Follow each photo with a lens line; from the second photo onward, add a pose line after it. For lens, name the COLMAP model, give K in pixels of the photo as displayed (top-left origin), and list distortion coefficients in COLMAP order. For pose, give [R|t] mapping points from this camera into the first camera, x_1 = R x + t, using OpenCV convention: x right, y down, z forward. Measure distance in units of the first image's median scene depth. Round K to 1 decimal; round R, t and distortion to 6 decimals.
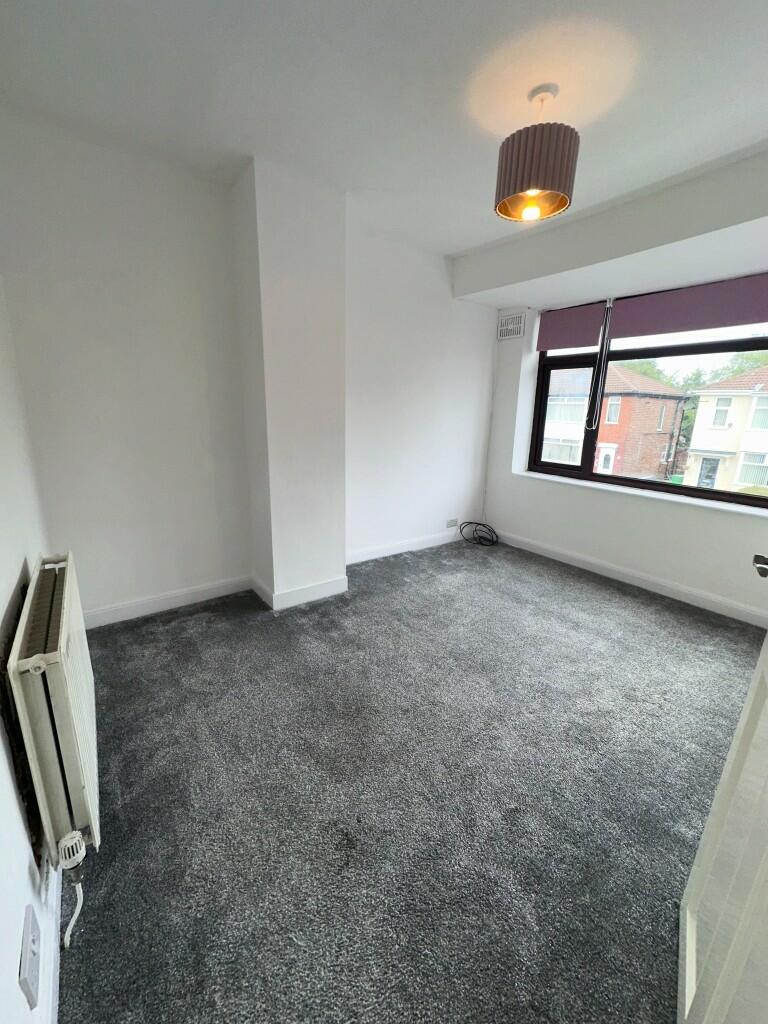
lens RADIAL K [[410.7, 0, 386.5], [0, 410.7, 514.5], [0, 0, 1]] dist [0.002893, 0.000036]
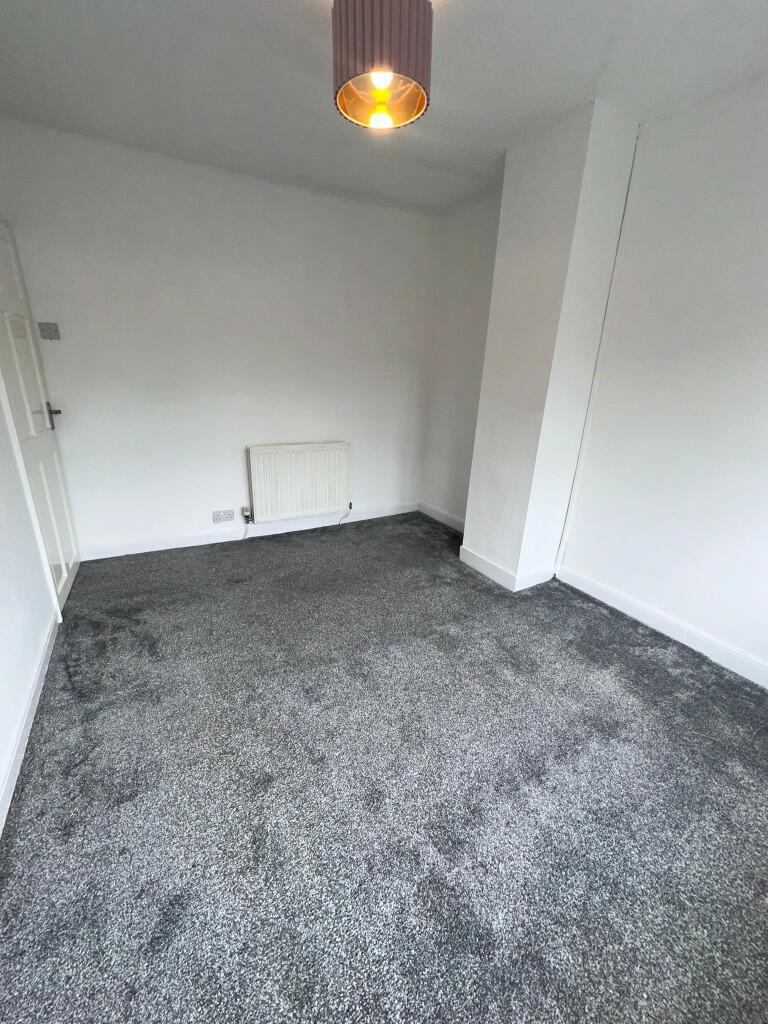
lens RADIAL K [[410.7, 0, 388.6], [0, 410.7, 510.8], [0, 0, 1]] dist [0.002893, 0.000036]
pose [[-0.126835, 0.267008, -0.955311, 0.661935], [-0.293963, 0.909707, 0.293291, -0.136224], [0.947364, 0.318026, -0.036892, 0.660542]]
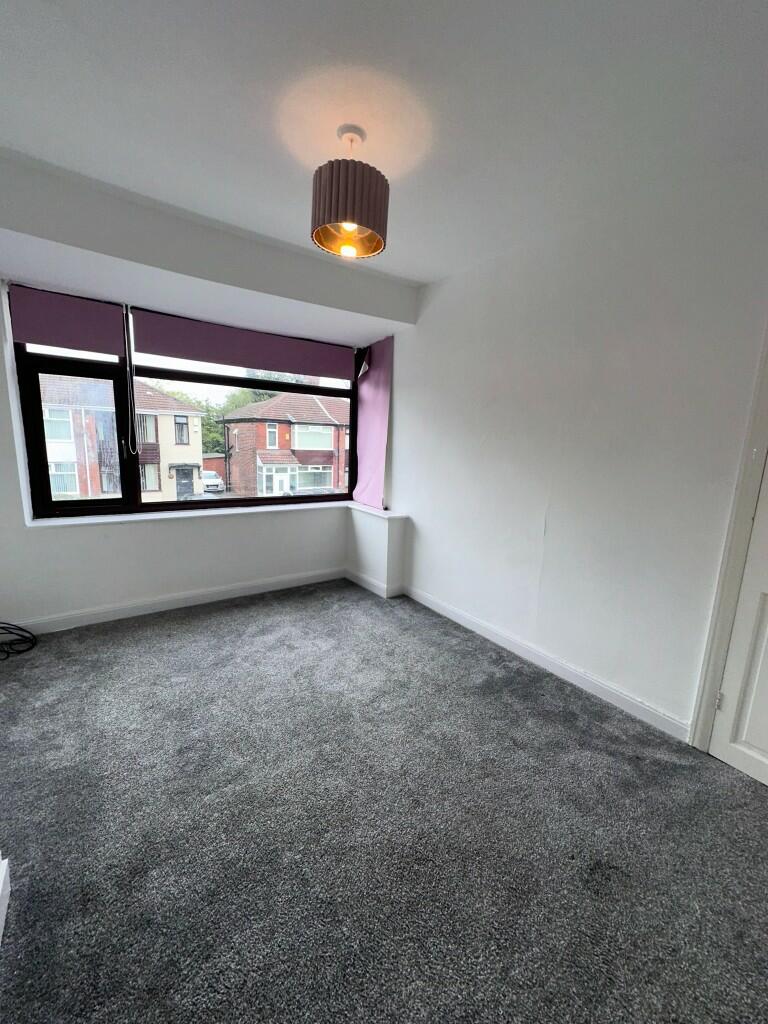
lens RADIAL K [[410.7, 0, 382.7], [0, 410.7, 513.1], [0, 0, 1]] dist [0.002893, 0.000036]
pose [[0.024068, -0.196866, 0.980135, -0.371369], [0.216748, 0.958126, 0.187123, -0.147016], [-0.975931, 0.207939, 0.065730, 0.499365]]
